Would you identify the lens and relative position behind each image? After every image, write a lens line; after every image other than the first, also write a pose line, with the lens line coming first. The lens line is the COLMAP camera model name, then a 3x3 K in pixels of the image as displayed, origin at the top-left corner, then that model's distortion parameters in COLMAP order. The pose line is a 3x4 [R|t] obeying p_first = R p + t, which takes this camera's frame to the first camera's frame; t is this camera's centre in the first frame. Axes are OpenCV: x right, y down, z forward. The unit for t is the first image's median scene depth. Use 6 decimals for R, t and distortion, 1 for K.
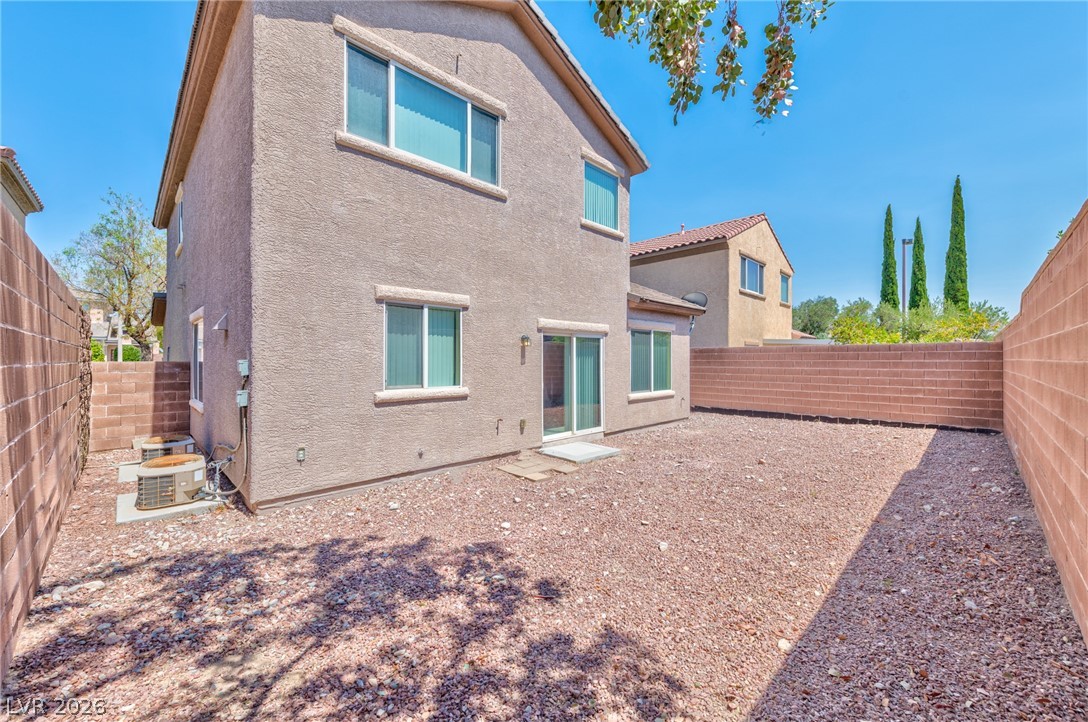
lens RADIAL K [[432.4, 0, 543.6], [0, 432.4, 362.0], [0, 0, 1]] dist [-0.002285, -0.000049]
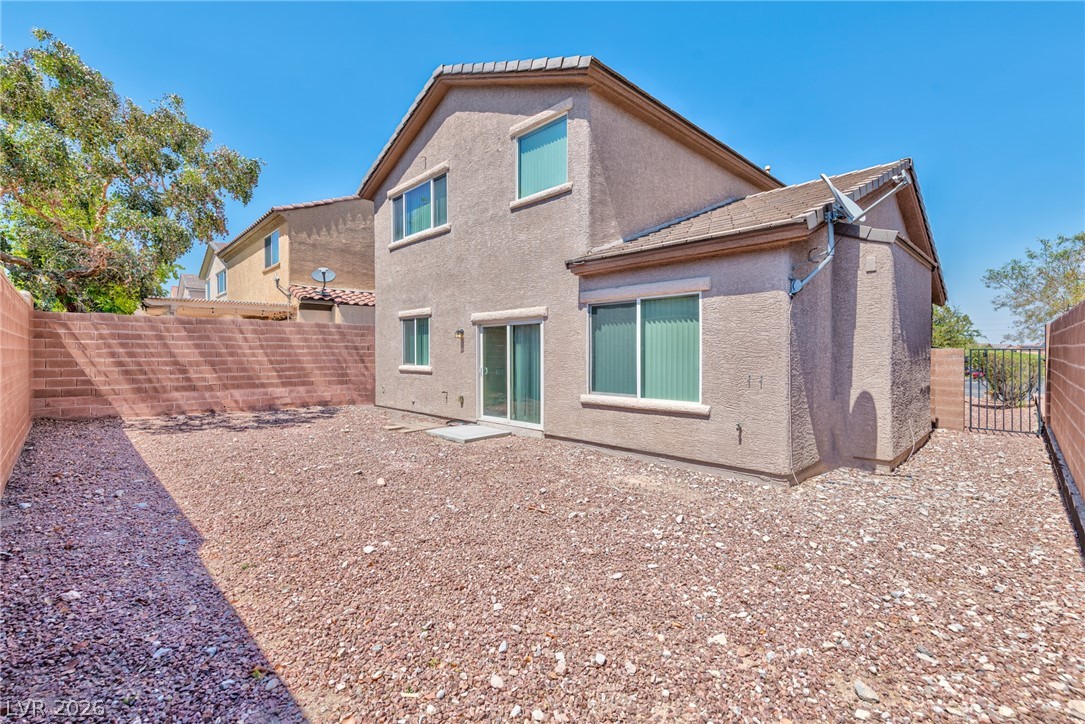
lens RADIAL K [[431.7, 0, 534.9], [0, 431.7, 354.5], [0, 0, 1]] dist [-0.000285, -0.000133]
pose [[0.032809, 0.012166, -0.999388, 1.051914], [0.003273, 0.999919, 0.012280, -0.002283], [0.999456, -0.003674, 0.032766, 1.009653]]
